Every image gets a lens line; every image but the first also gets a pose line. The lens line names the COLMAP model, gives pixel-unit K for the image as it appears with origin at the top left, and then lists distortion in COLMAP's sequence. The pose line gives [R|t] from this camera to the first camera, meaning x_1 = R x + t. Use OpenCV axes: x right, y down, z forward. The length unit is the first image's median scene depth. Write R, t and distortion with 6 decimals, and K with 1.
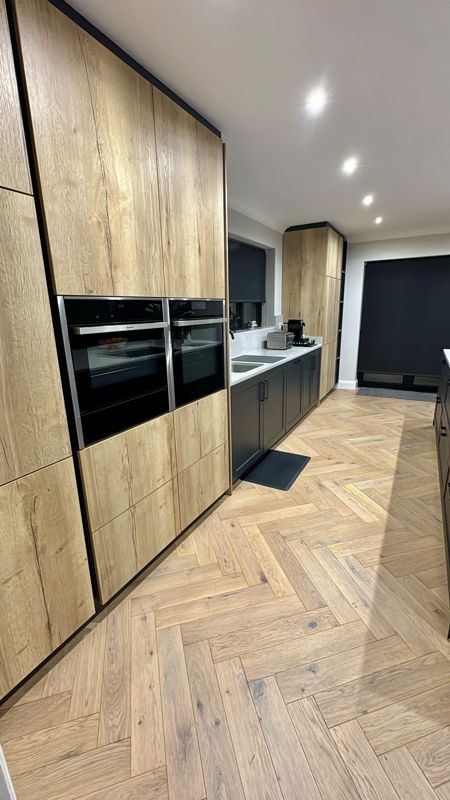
lens RADIAL K [[335.8, 0, 225.1], [0, 335.8, 399.0], [0, 0, 1]] dist [-0.003946, -0.000298]
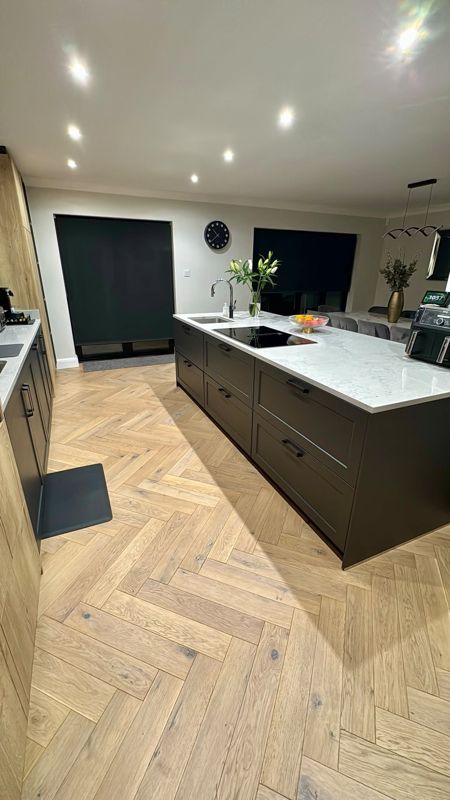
lens RADIAL K [[335.8, 0, 223.8], [0, 335.8, 399.4], [0, 0, 1]] dist [-0.003946, -0.000298]
pose [[0.590179, -0.268358, 0.761362, -0.151796], [0.189000, 0.962850, 0.192871, -0.078114], [-0.784836, 0.030069, 0.618974, 0.279758]]
